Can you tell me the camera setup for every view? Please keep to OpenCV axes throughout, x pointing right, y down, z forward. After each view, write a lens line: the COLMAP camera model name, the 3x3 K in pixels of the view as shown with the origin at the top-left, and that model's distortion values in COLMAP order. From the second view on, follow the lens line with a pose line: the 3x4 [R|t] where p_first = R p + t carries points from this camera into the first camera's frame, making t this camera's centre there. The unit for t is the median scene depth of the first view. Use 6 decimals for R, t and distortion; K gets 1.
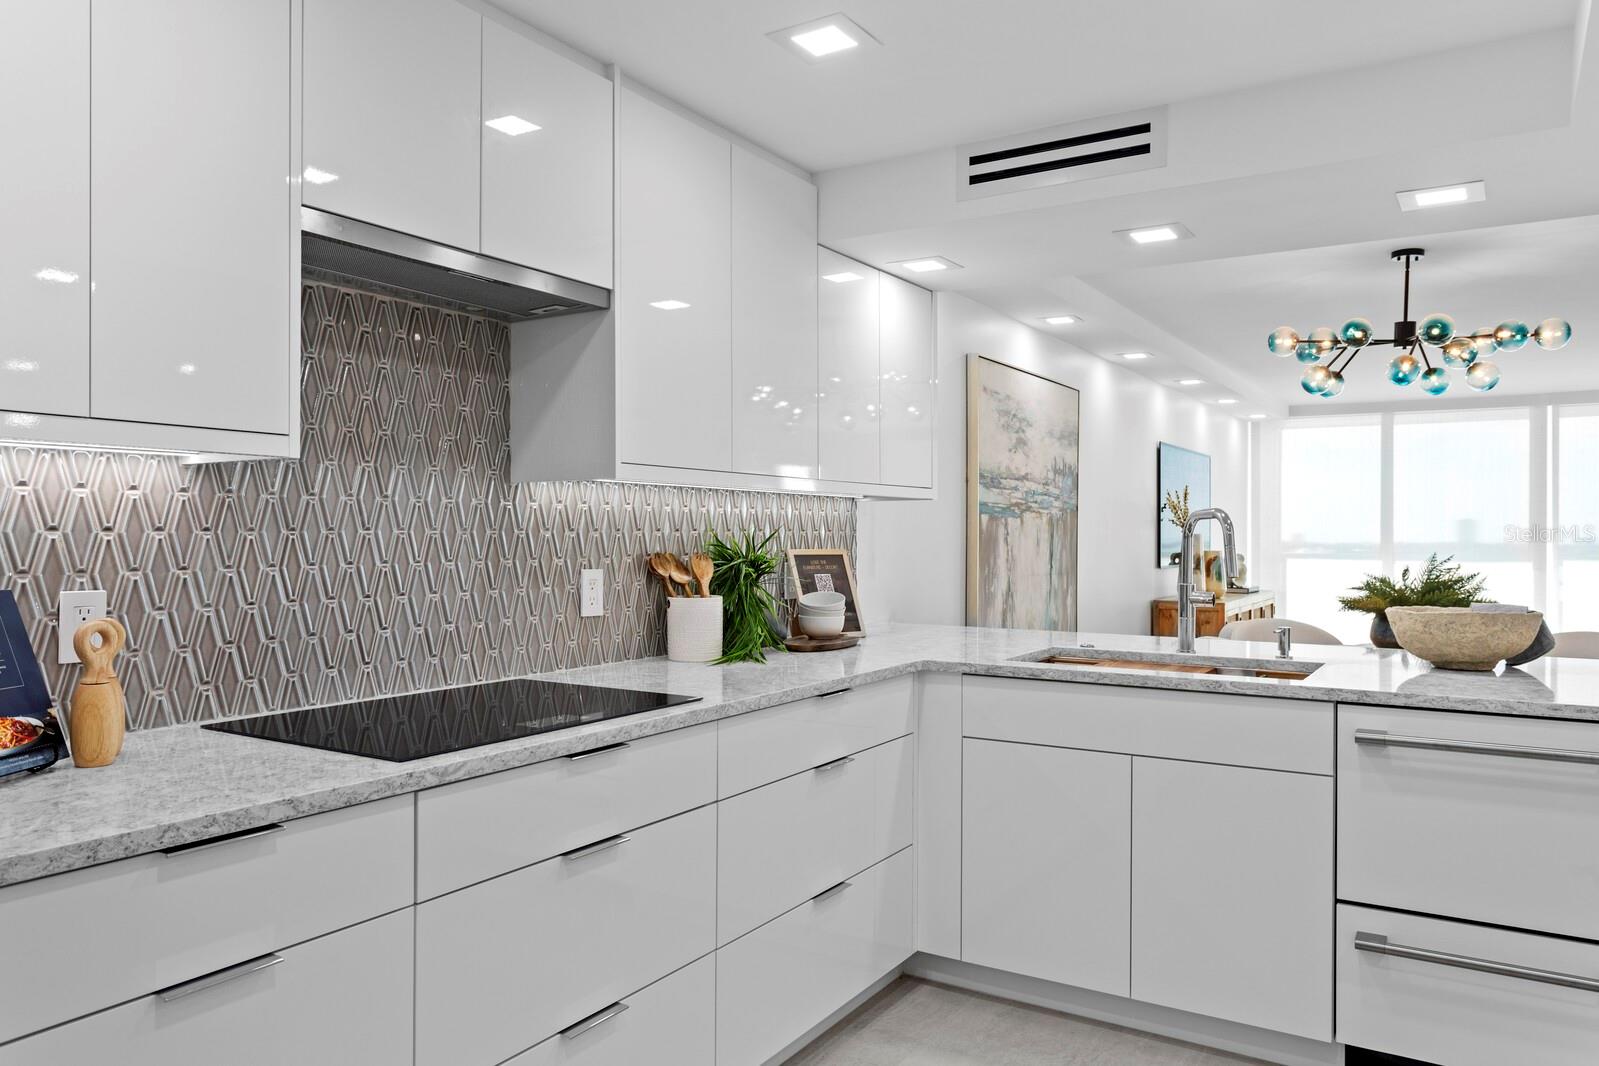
lens RADIAL K [[1121.7, 0, 799.5], [0, 1121.7, 533.0], [0, 0, 1]] dist [-0.001668, -0.001255]
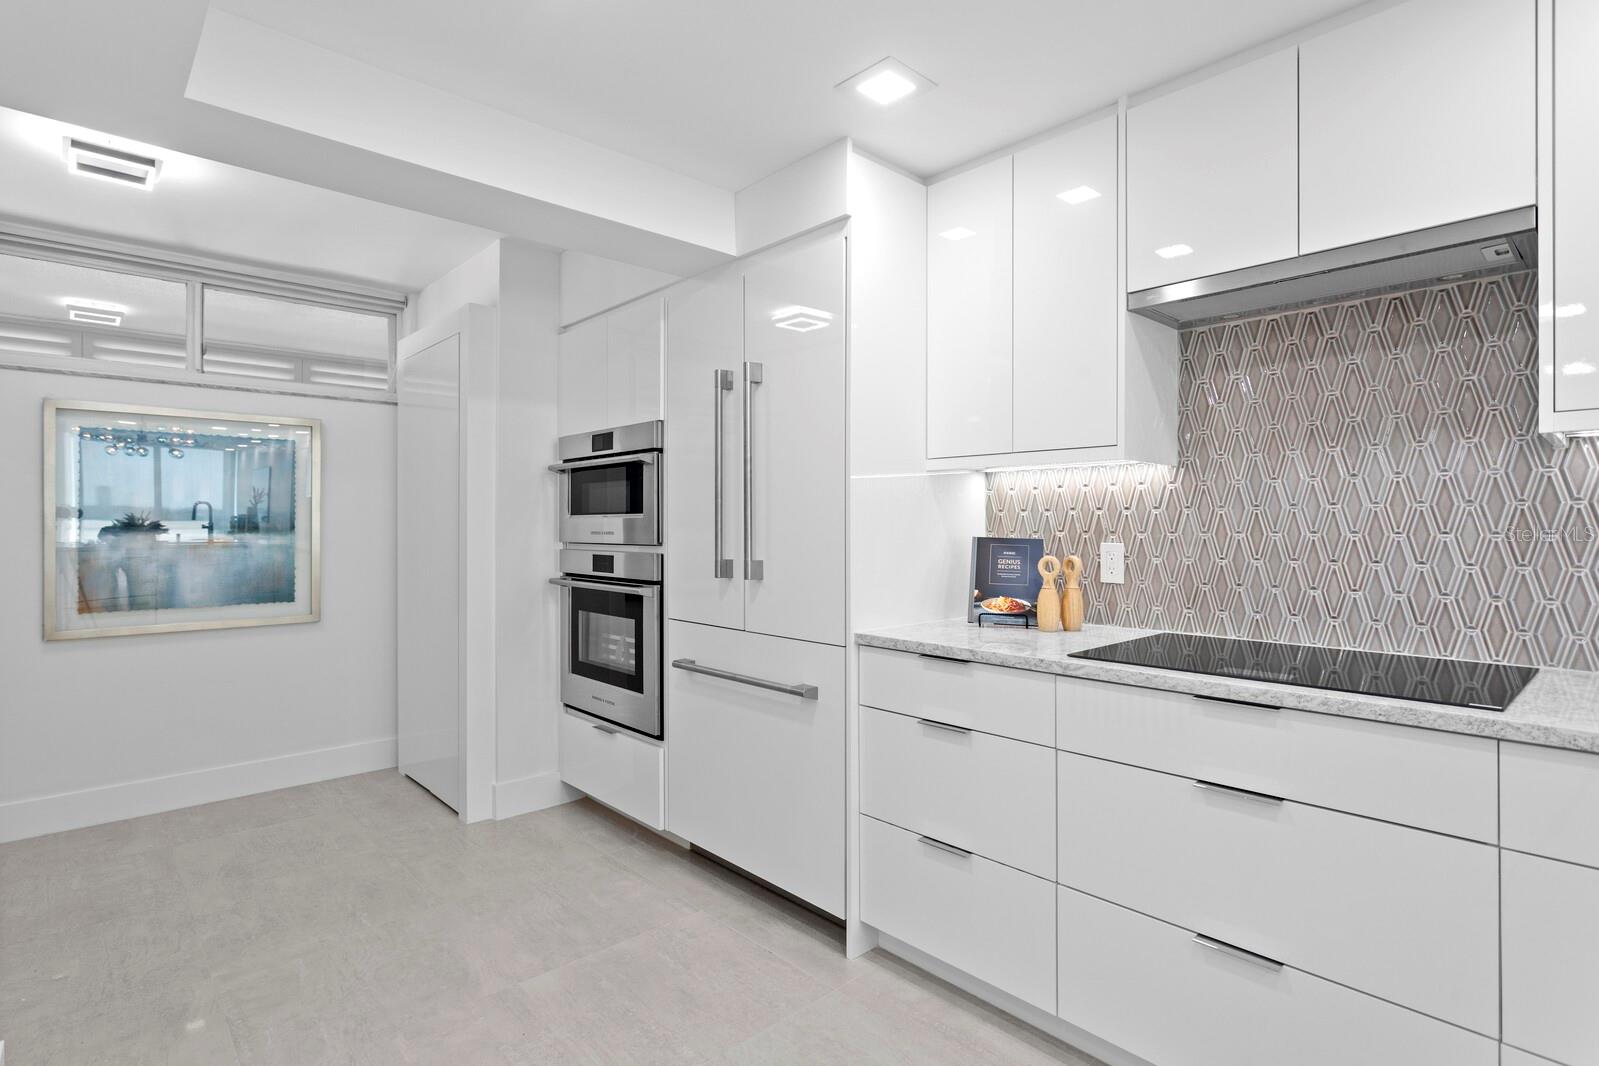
lens RADIAL K [[781.3, 0, 800.3], [0, 781.3, 528.2], [0, 0, 1]] dist [-0.017262, 0.005469]
pose [[-0.253941, 0.000035, -0.967220, 0.235714], [-0.000538, 1.000000, 0.000177, 0.009555], [0.967220, 0.000565, -0.253941, 0.284974]]
